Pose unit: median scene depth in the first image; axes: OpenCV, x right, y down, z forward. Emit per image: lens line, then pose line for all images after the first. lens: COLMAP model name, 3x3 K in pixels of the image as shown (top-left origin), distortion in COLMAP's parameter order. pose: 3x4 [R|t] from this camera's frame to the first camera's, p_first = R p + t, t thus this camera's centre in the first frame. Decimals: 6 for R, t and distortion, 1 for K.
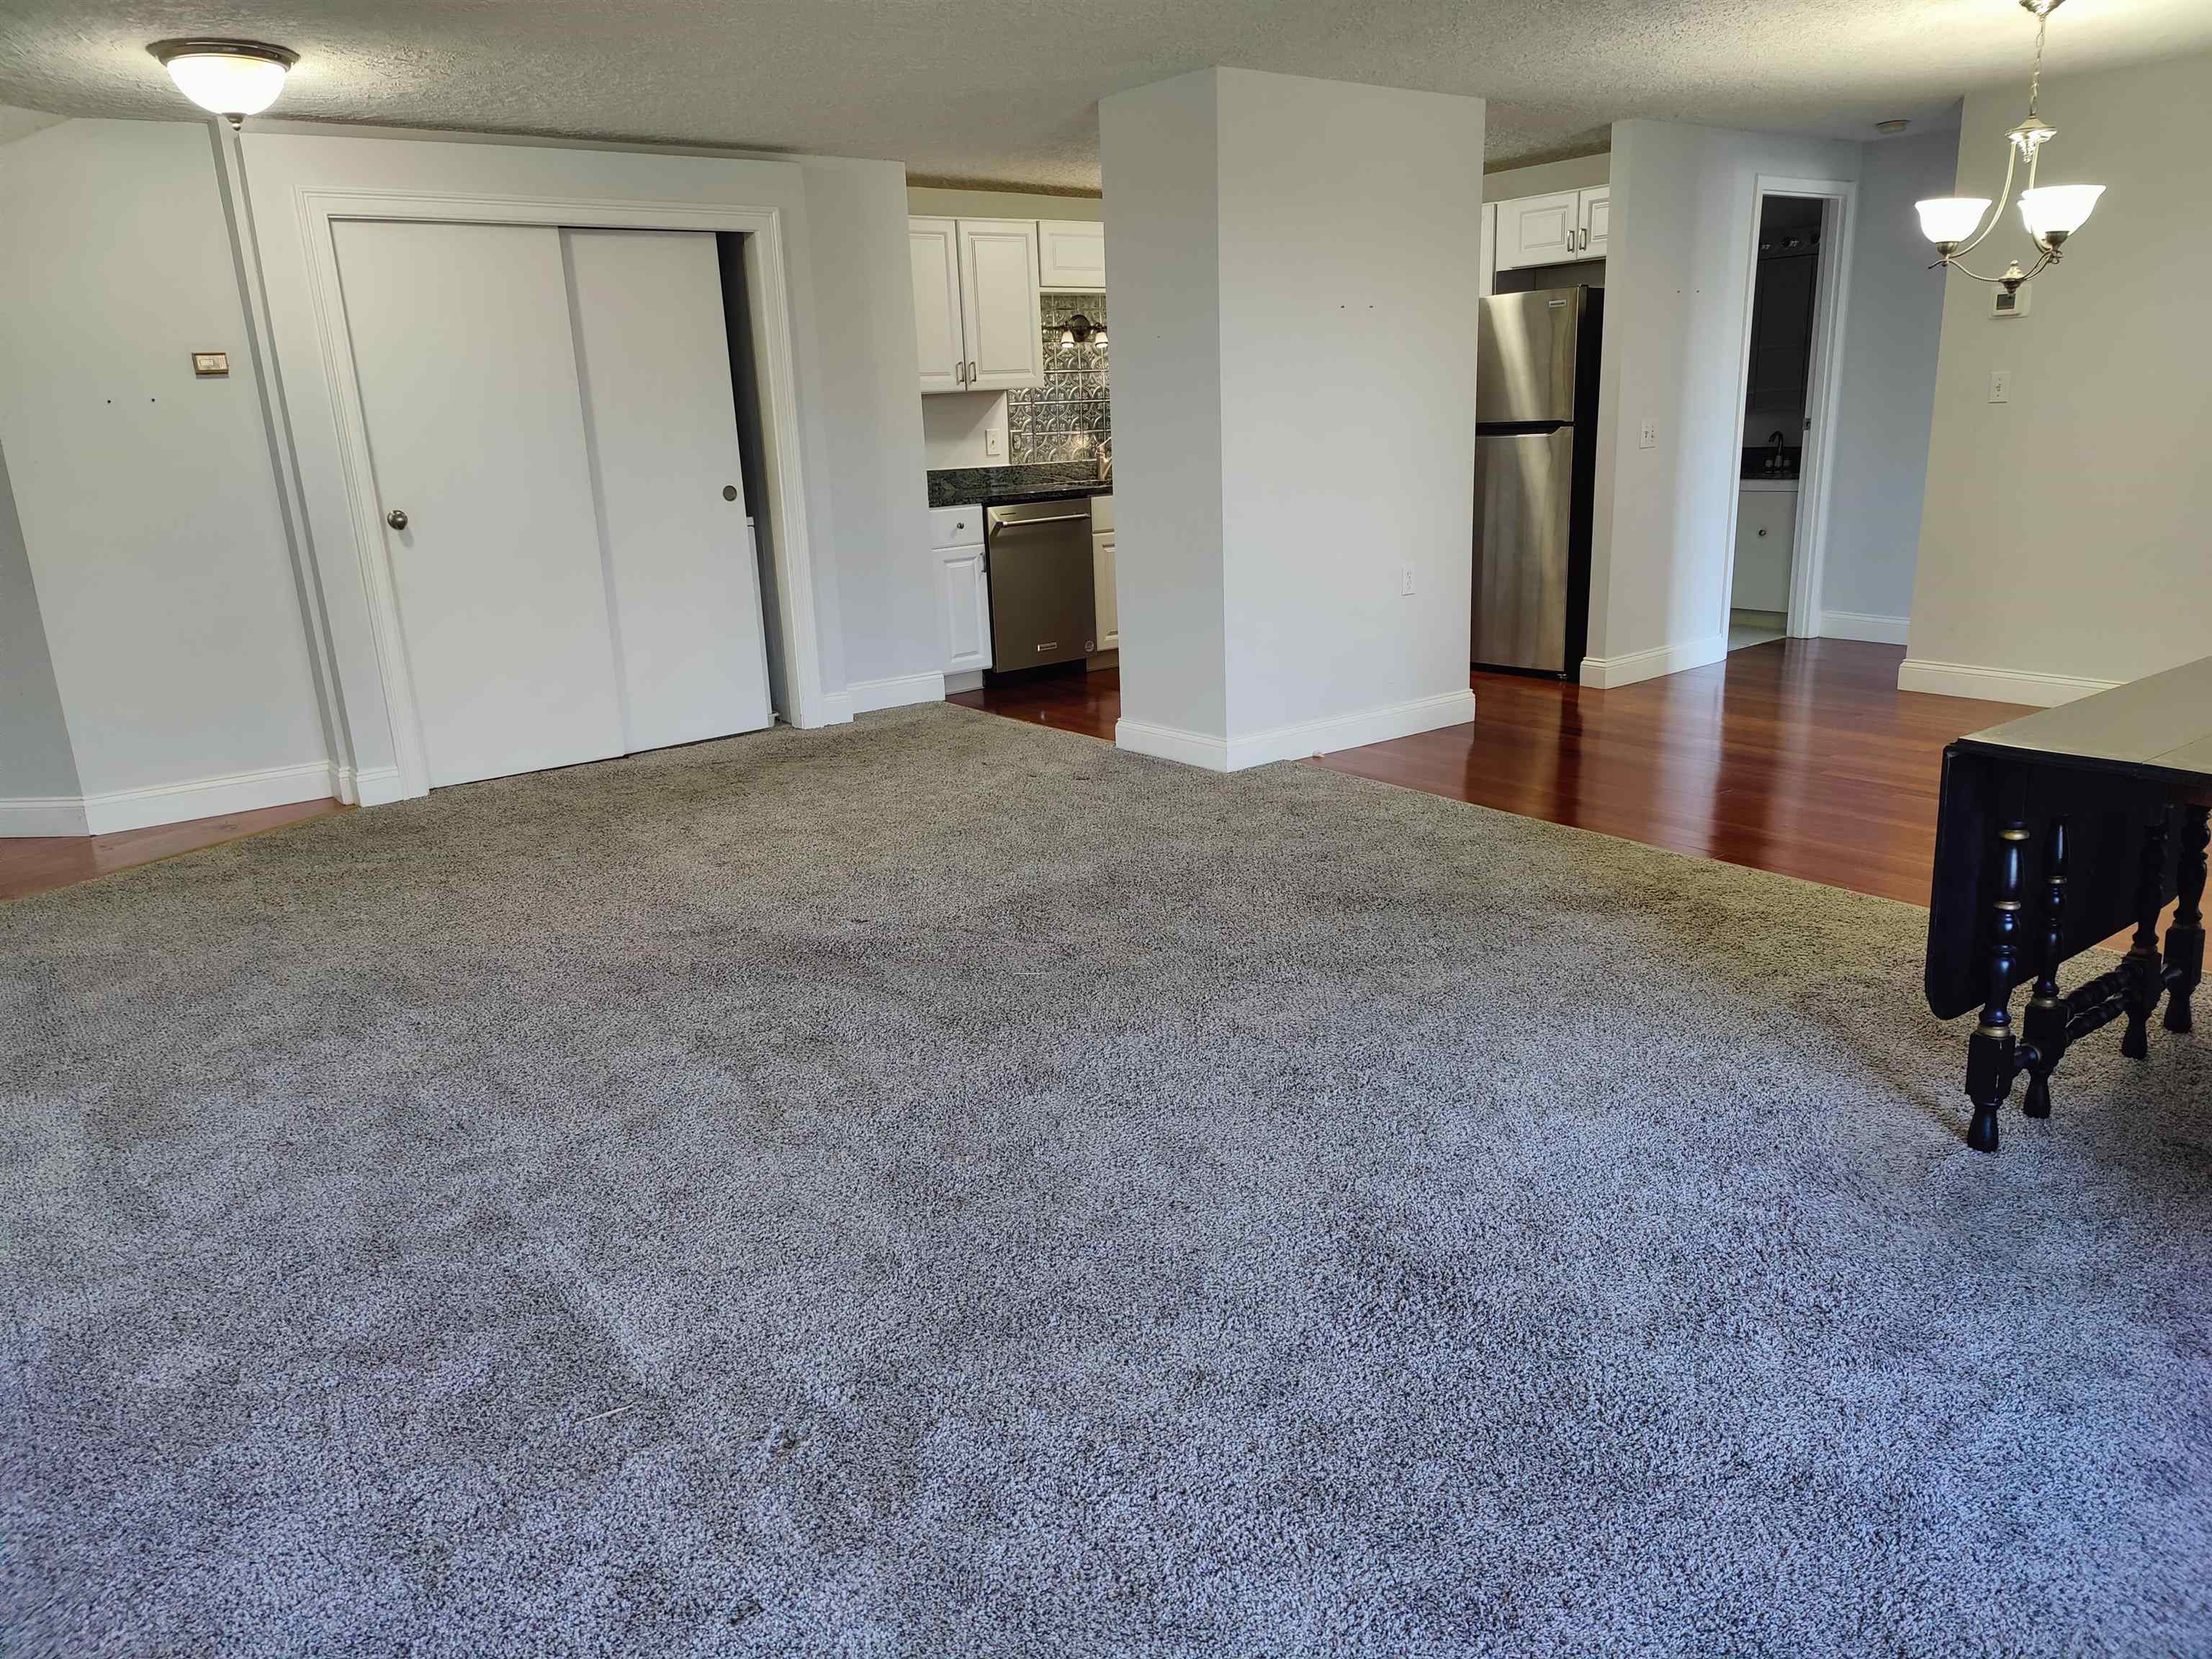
lens RADIAL K [[1537.5, 0, 1111.1], [0, 1537.5, 826.5], [0, 0, 1]] dist [0.047136, -0.050921]
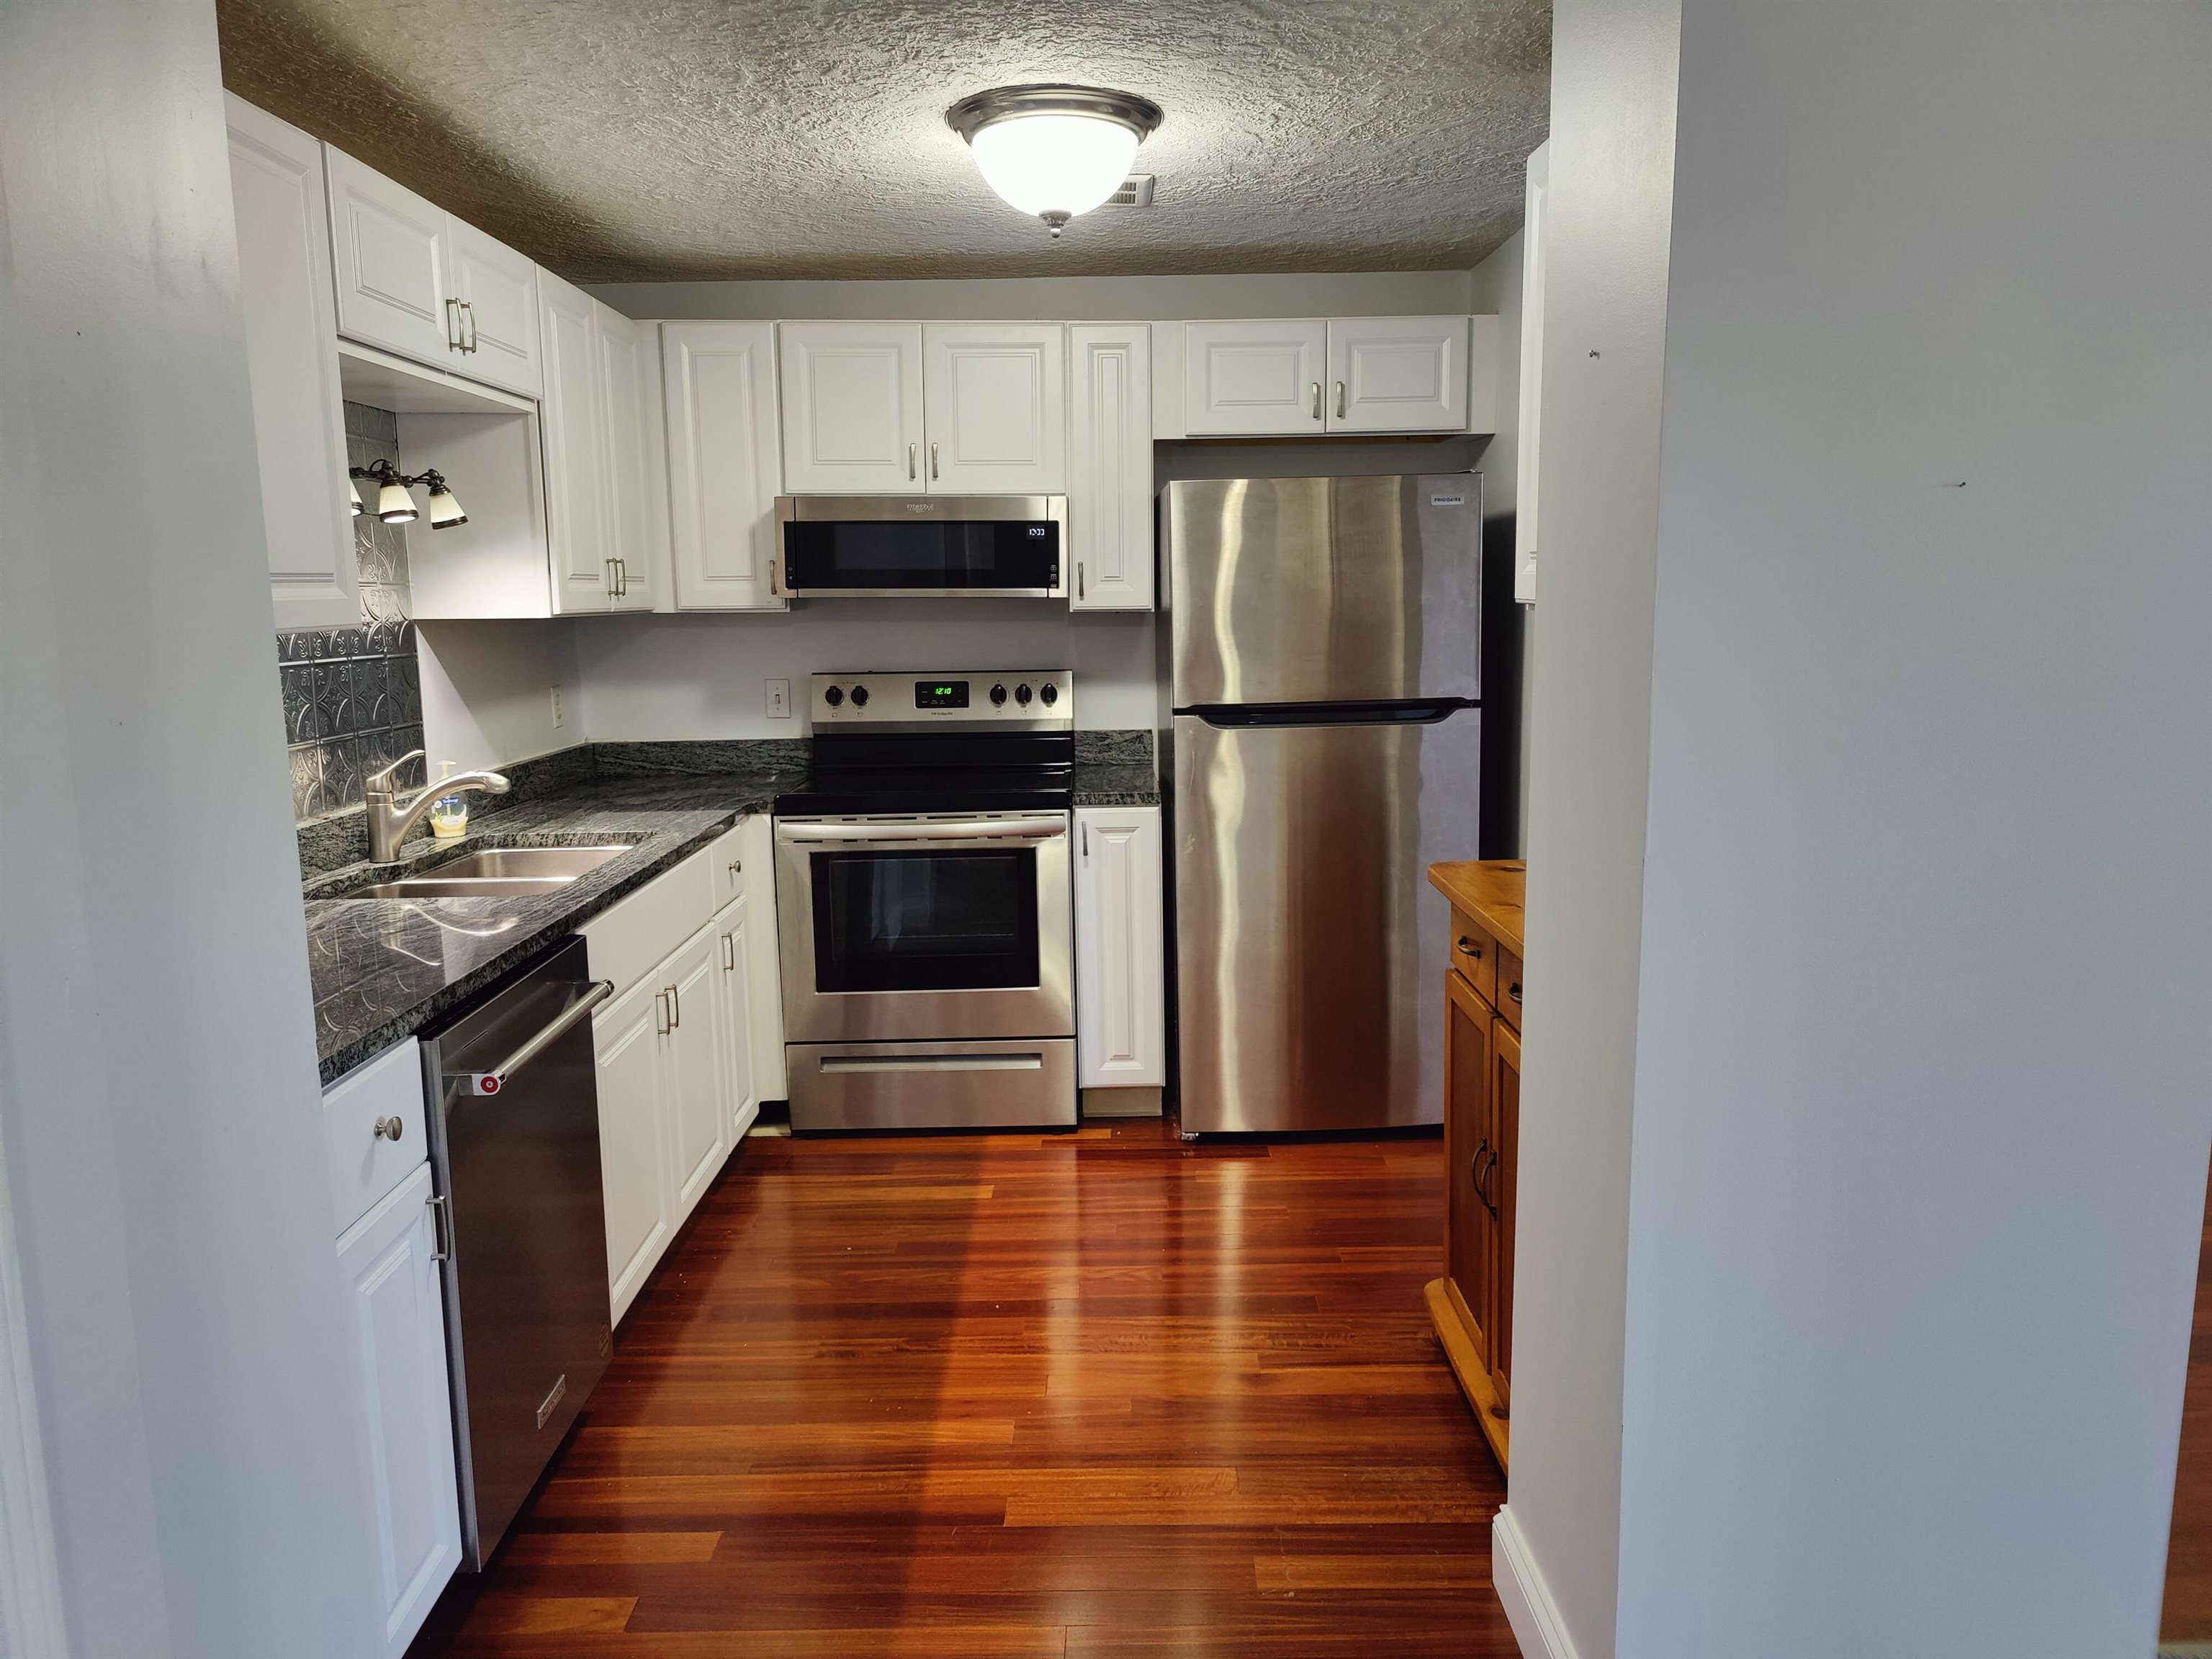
lens RADIAL K [[1534.7, 0, 1106.0], [0, 1534.7, 829.5], [0, 0, 1]] dist [0.024053, 0.003700]
pose [[0.609763, -0.093140, 0.787092, -0.227000], [0.203128, 0.978268, -0.041601, -0.208744], [-0.766113, 0.185247, 0.615431, 0.725790]]
